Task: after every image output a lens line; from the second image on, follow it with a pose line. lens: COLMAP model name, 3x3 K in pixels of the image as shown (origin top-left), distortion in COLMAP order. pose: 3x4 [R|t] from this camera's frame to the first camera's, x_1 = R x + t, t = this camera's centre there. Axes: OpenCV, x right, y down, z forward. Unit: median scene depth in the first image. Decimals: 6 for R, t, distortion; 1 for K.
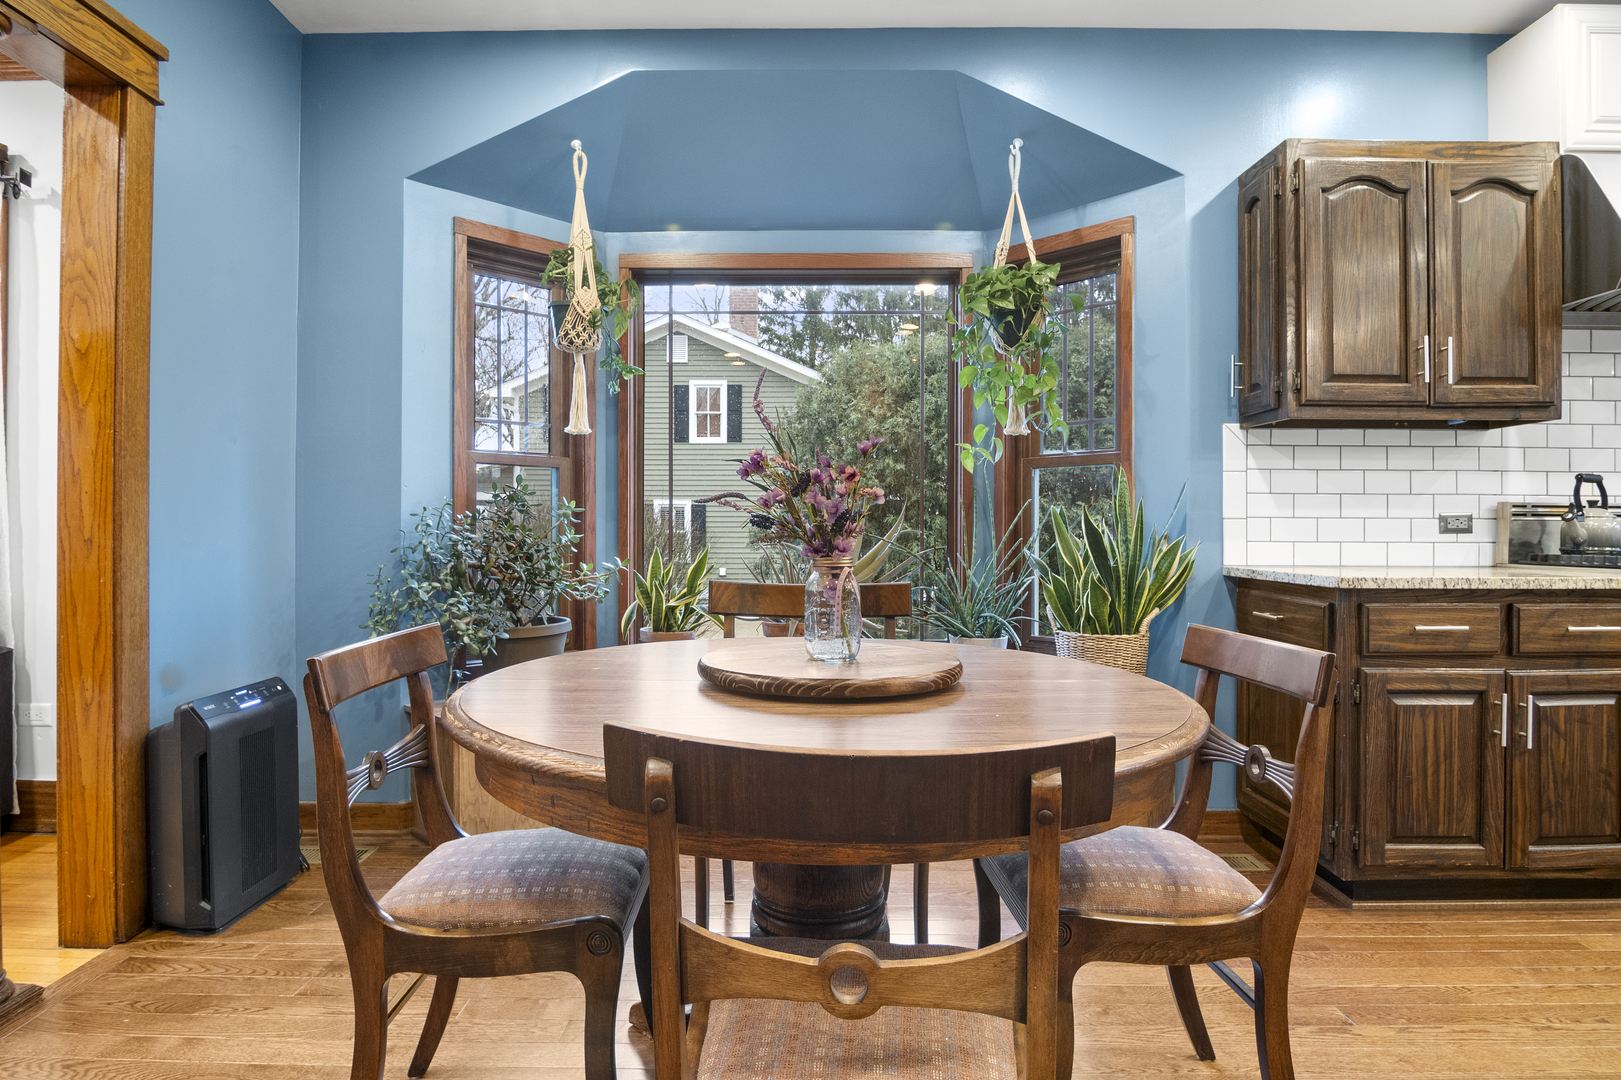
lens RADIAL K [[902.0, 0, 809.5], [0, 902.0, 526.4], [0, 0, 1]] dist [-0.011435, -0.001603]
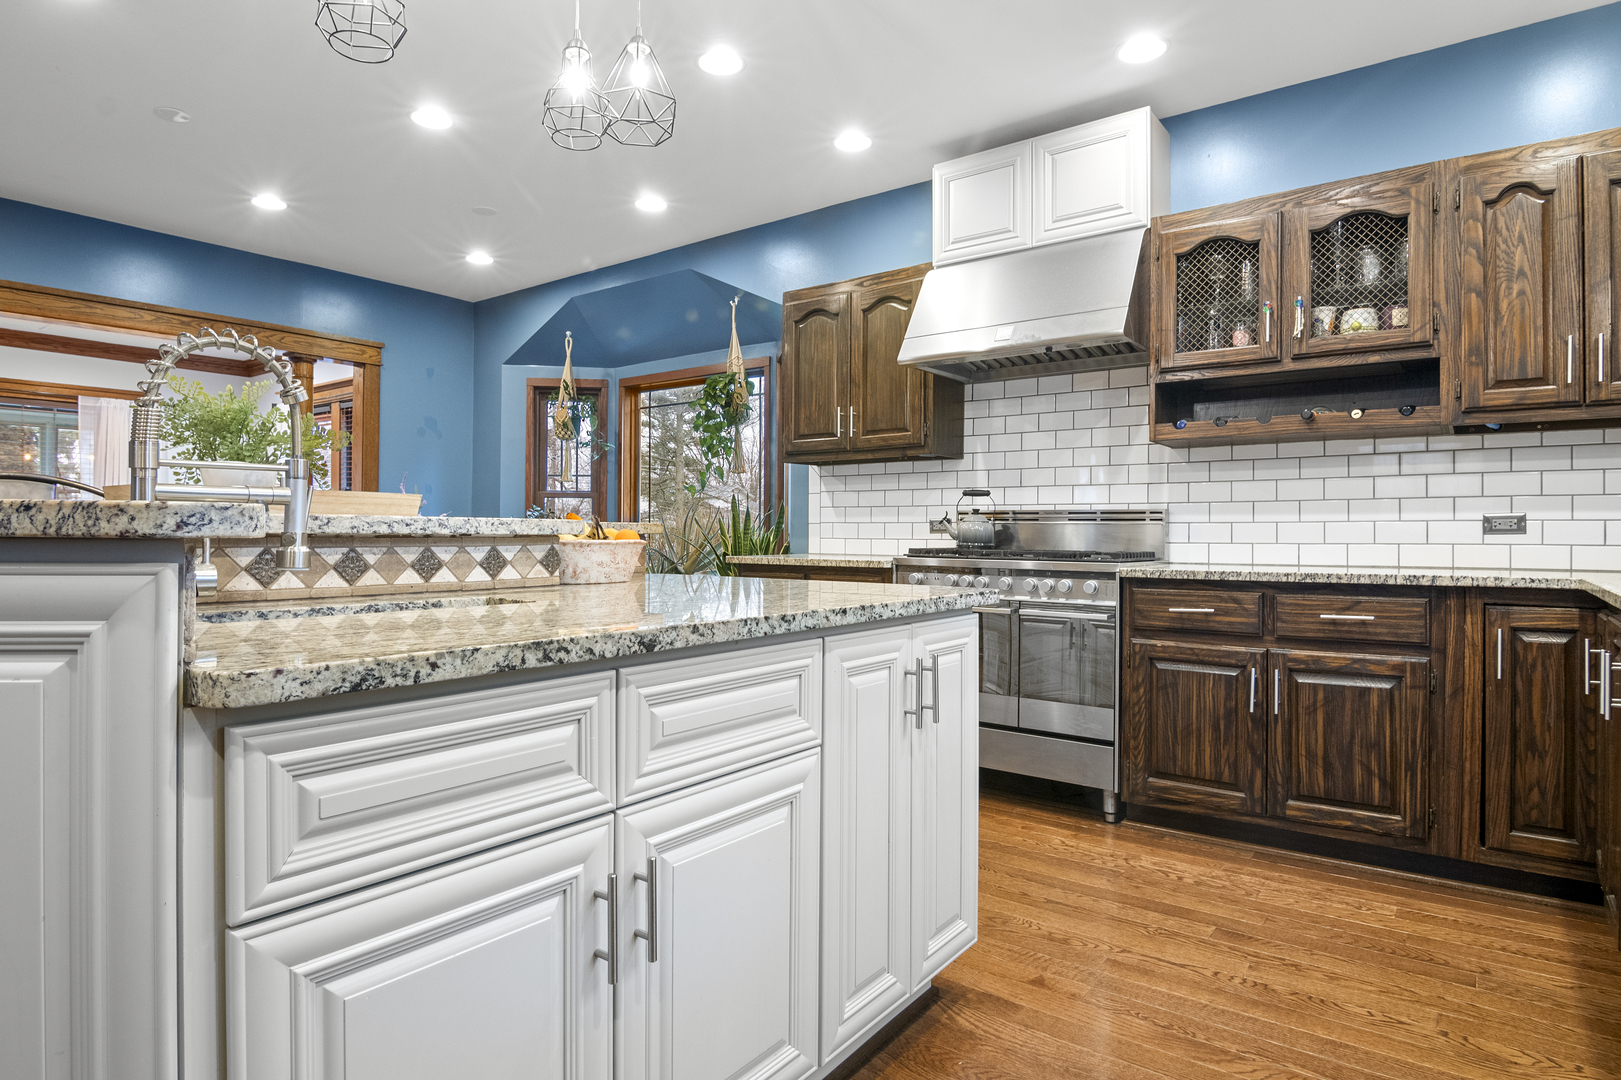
lens RADIAL K [[902.0, 0, 801.8], [0, 902.0, 536.9], [0, 0, 1]] dist [-0.011435, -0.001603]
pose [[0.802676, 0.000982, -0.596415, 1.397674], [0.002183, 0.999987, 0.004585, 0.007035], [0.596412, -0.004982, 0.802663, -0.276070]]
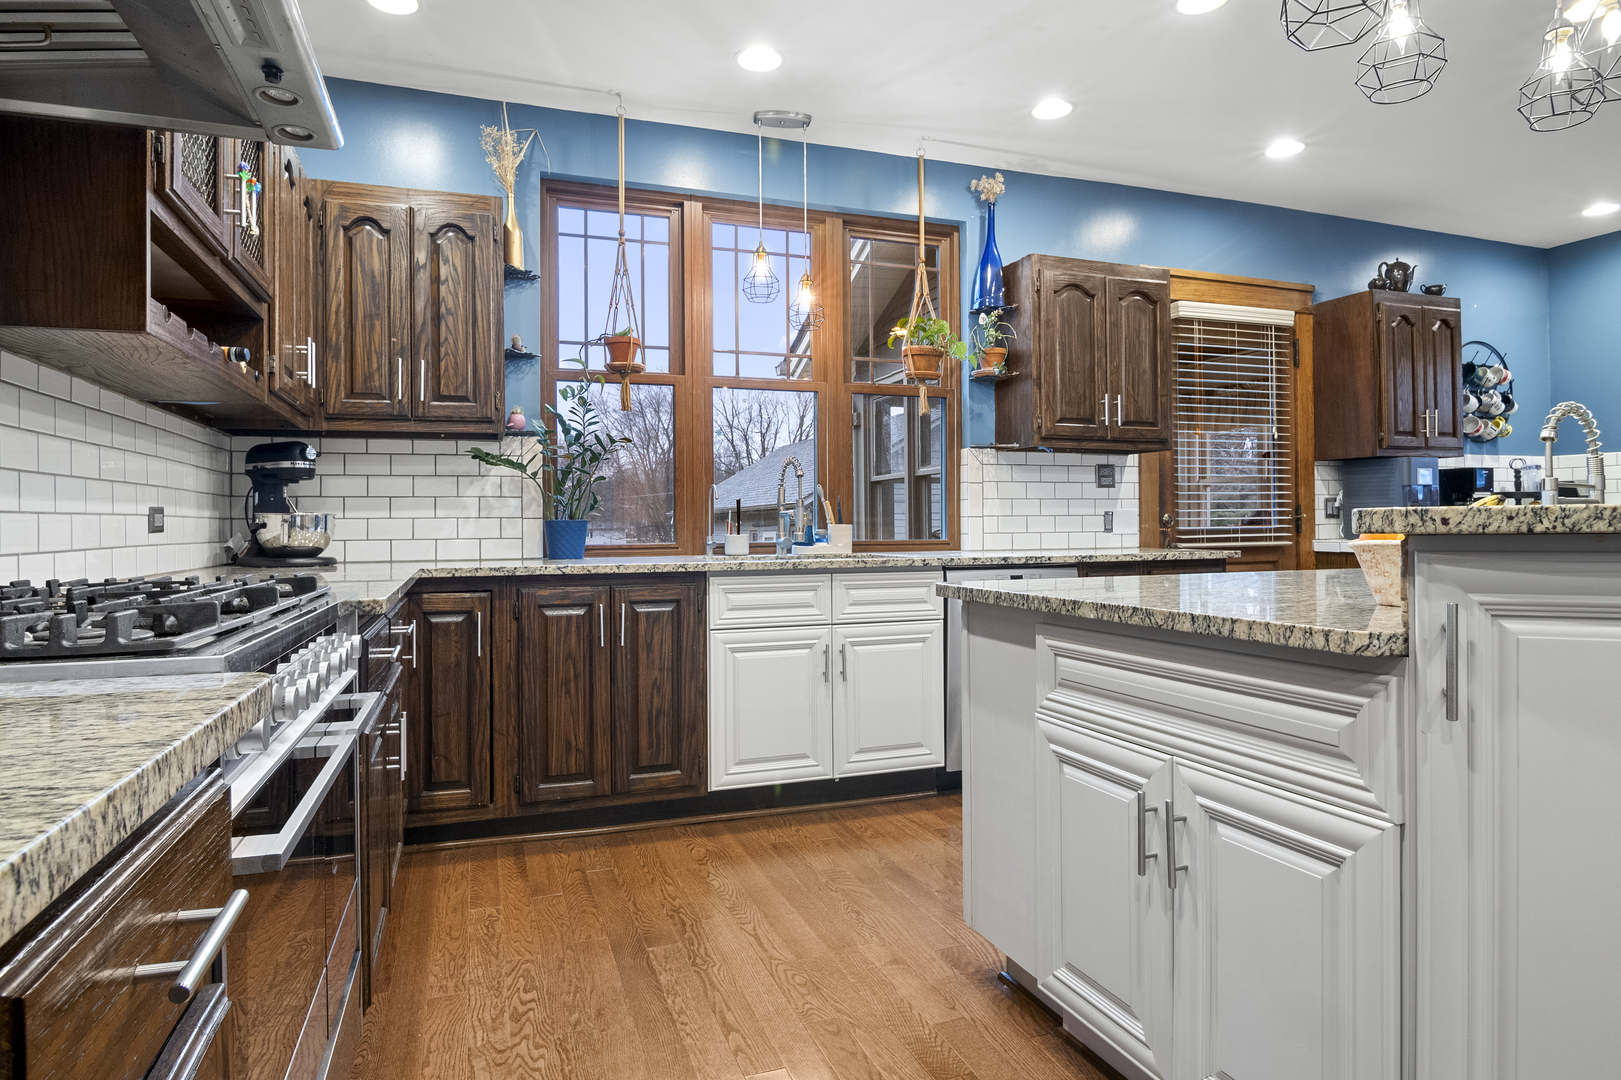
lens RADIAL K [[902.0, 0, 786.0], [0, 902.0, 515.6], [0, 0, 1]] dist [-0.011435, -0.001603]
pose [[-0.326897, 0.005689, 0.945043, 0.461577], [0.002550, 0.999984, -0.005138, -0.001708], [-0.945057, 0.000730, -0.326906, 0.720329]]
